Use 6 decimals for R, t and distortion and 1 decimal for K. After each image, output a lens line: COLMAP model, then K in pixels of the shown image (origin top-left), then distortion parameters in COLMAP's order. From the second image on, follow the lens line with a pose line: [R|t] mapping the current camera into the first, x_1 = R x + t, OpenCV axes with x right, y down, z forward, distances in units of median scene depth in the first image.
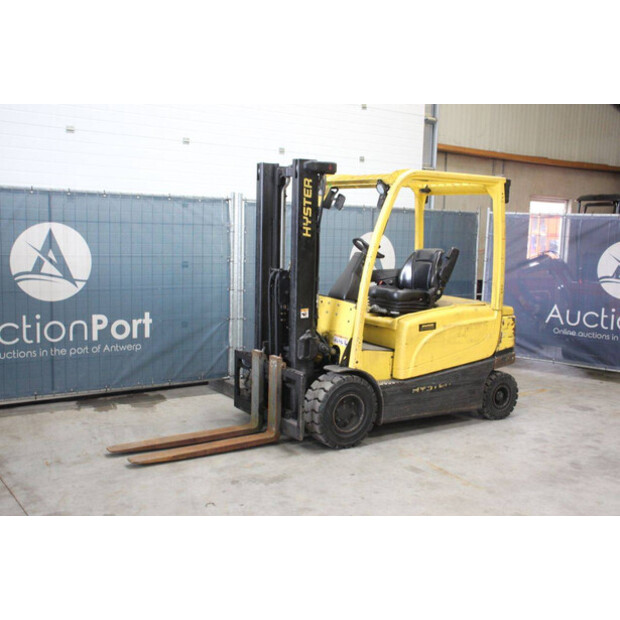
lens RADIAL K [[690.1, 0, 308.4], [0, 690.1, 304.6], [0, 0, 1]] dist [-0.014593, 0.000000]
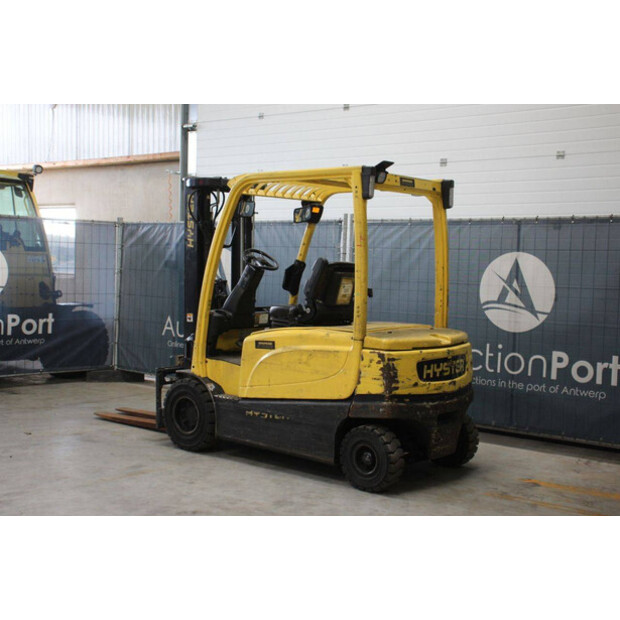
lens RADIAL K [[846.3, 0, 318.8], [0, 846.3, 306.7], [0, 0, 1]] dist [0.049210, 0.000000]
pose [[0.311366, 0.025195, -0.949956, 1.184887], [-0.124245, 0.992147, -0.014410, -0.009434], [0.942133, 0.122514, 0.312052, 0.689563]]
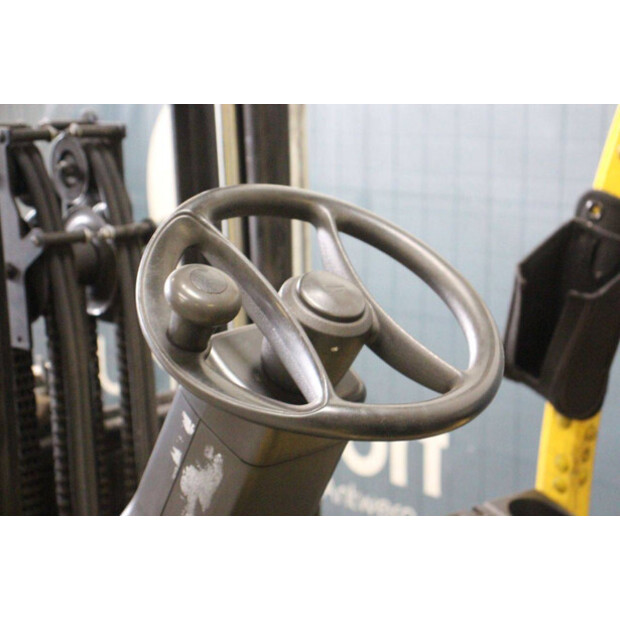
lens RADIAL K [[1239.8, 0, 299.2], [0, 1239.8, 261.2], [0, 0, 1]] dist [0.023059, 0.000000]
pose [[0.158523, 0.130711, -0.978665, 0.246718], [-0.077949, 0.989762, 0.119567, -0.104101], [0.984274, 0.057332, 0.167088, 0.930580]]
